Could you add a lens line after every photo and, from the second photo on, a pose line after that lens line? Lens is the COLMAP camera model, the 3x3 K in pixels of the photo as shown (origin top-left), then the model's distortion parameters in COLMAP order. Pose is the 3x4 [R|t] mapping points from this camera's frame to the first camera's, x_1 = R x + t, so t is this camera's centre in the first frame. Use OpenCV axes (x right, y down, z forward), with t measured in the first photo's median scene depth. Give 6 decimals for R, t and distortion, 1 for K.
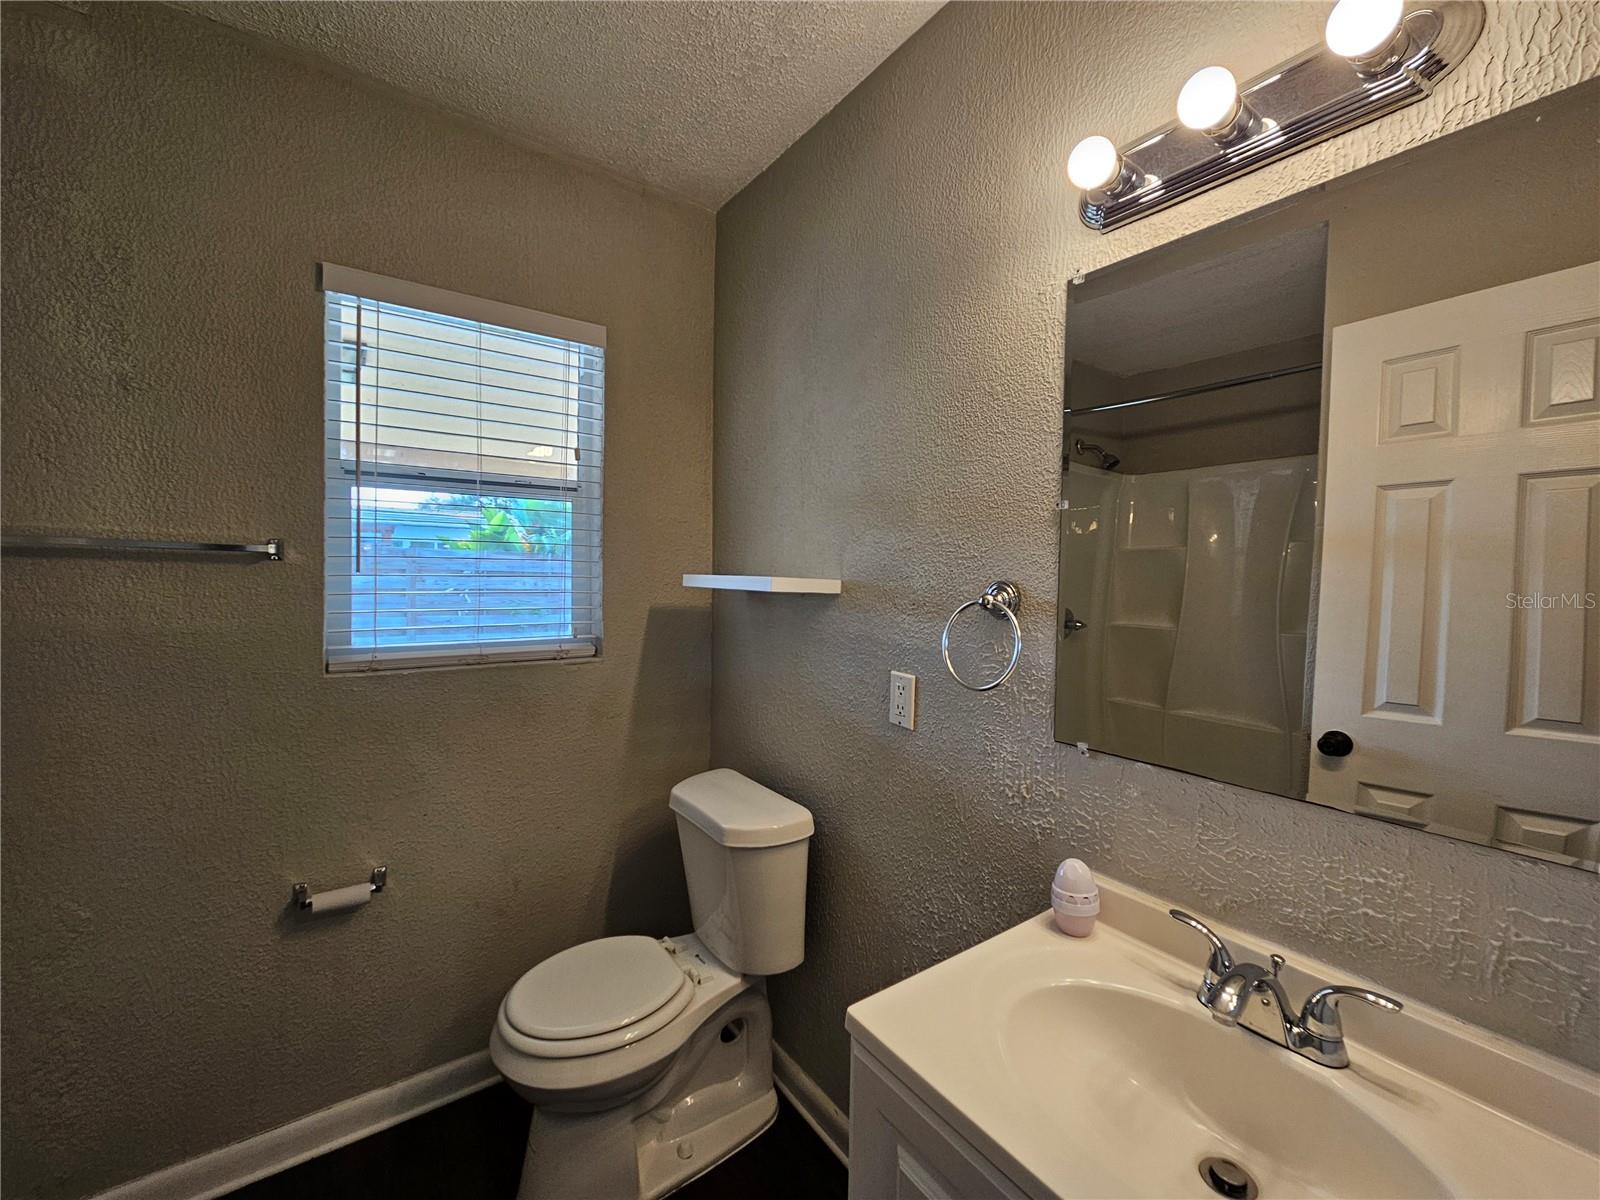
lens RADIAL K [[657.9, 0, 804.8], [0, 657.9, 586.8], [0, 0, 1]] dist [-0.004448, 0.002337]
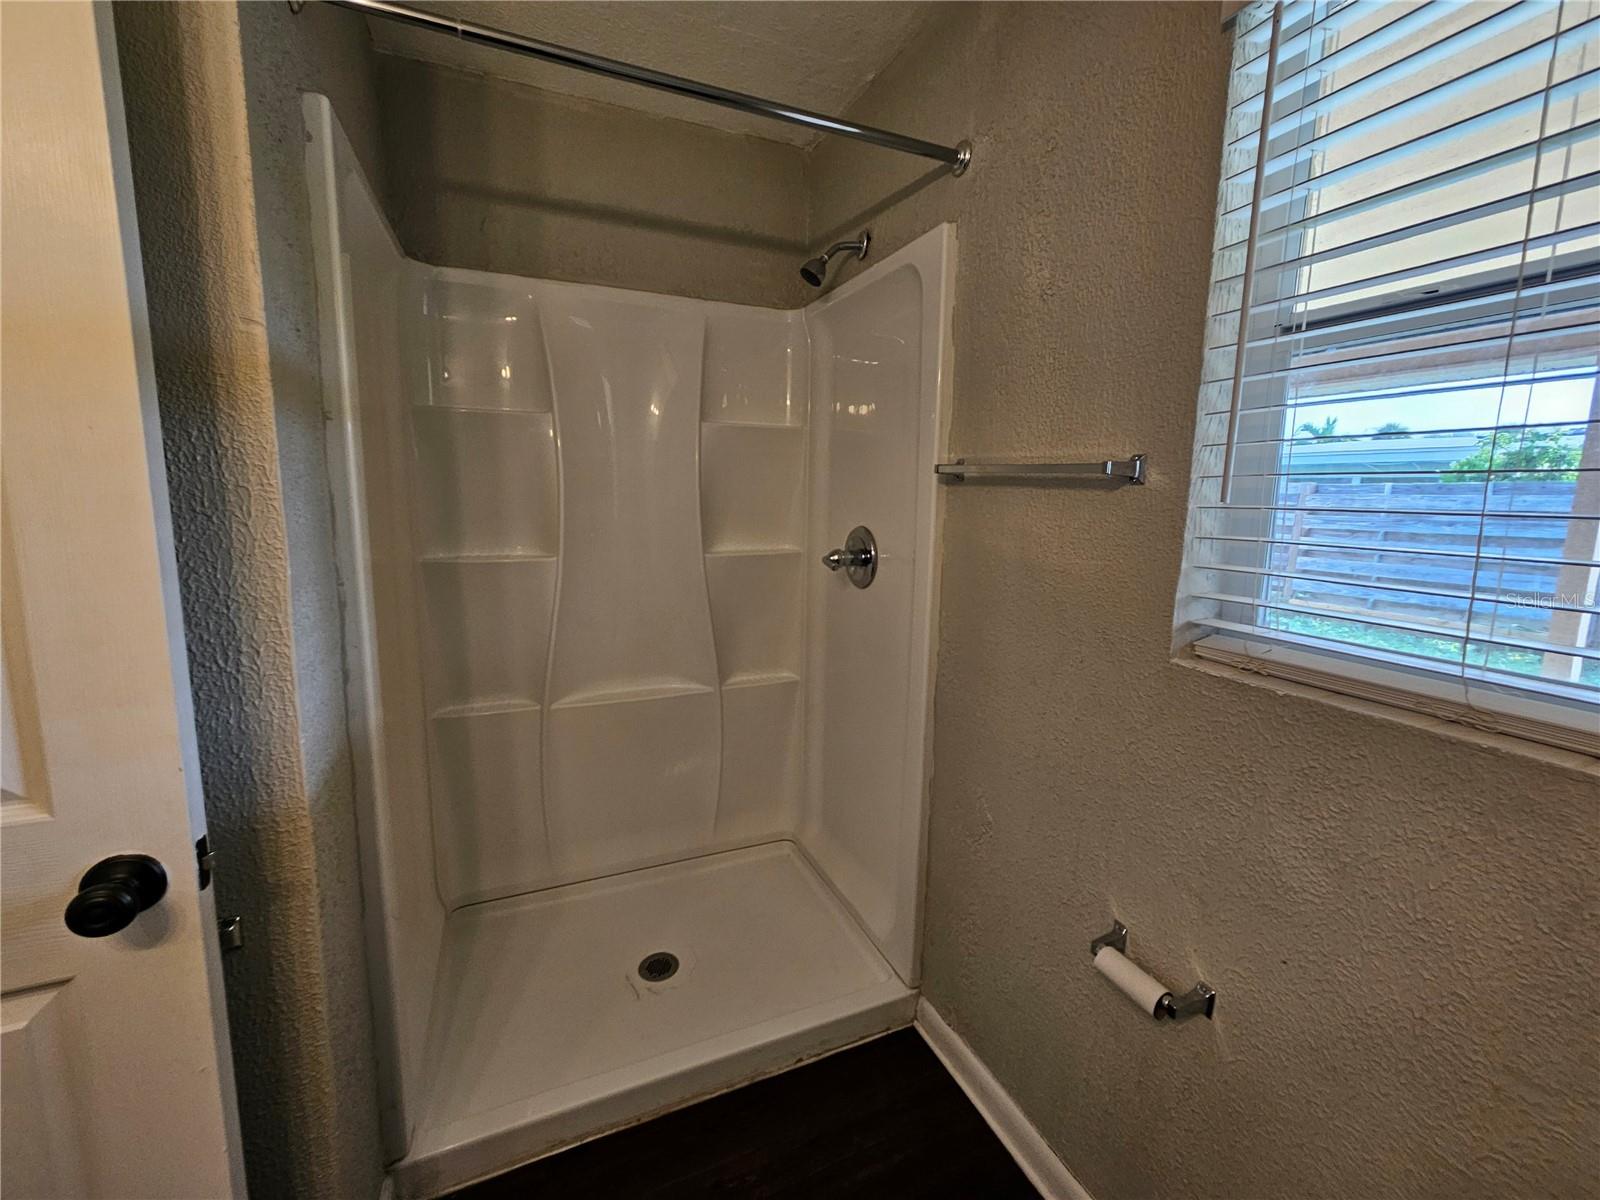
lens RADIAL K [[657.9, 0, 804.8], [0, 657.9, 586.8], [0, 0, 1]] dist [-0.004448, 0.002337]
pose [[-0.208485, 0.119652, -0.970679, -0.020130], [-0.042114, 0.990469, 0.131137, -0.008806], [0.977118, 0.068219, -0.201459, 0.819974]]
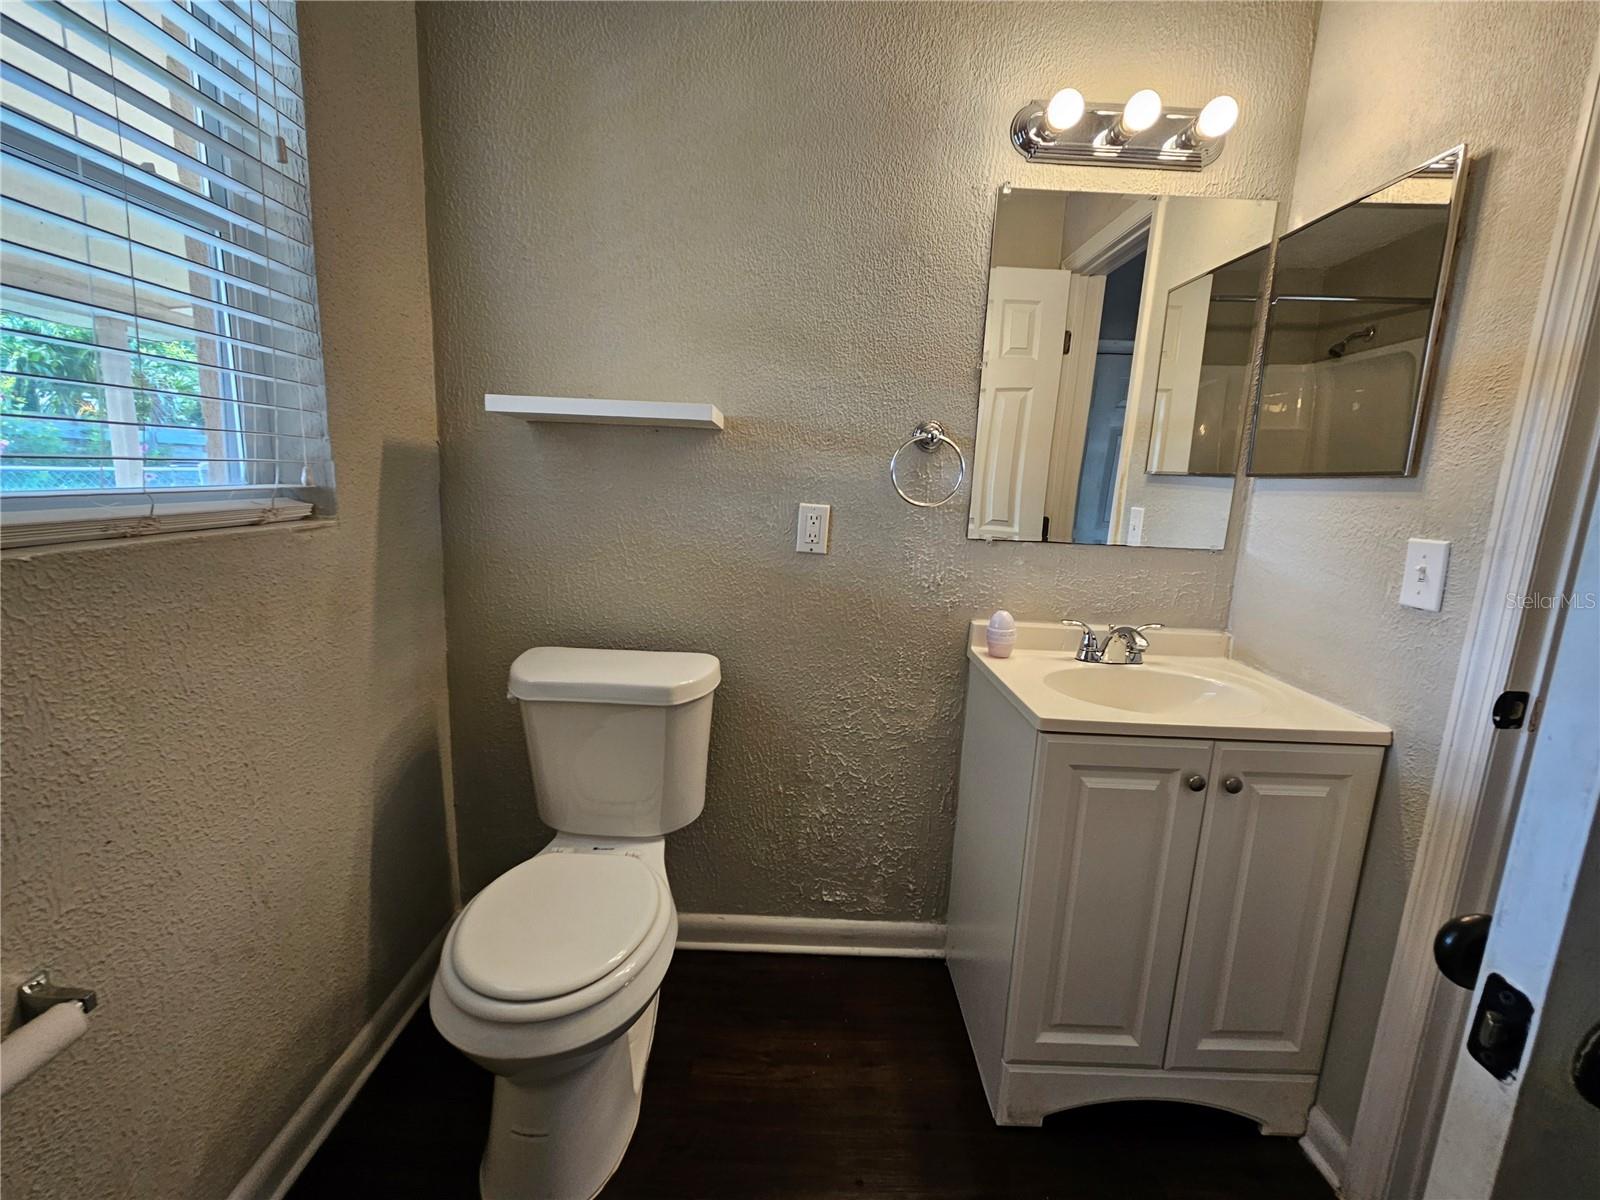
lens RADIAL K [[657.9, 0, 804.8], [0, 657.9, 586.8], [0, 0, 1]] dist [-0.004448, 0.002337]
pose [[0.580824, -0.132126, 0.803235, -0.750508], [-0.014712, 0.984875, 0.172643, 0.075986], [-0.813896, -0.112092, 0.570095, 0.364407]]
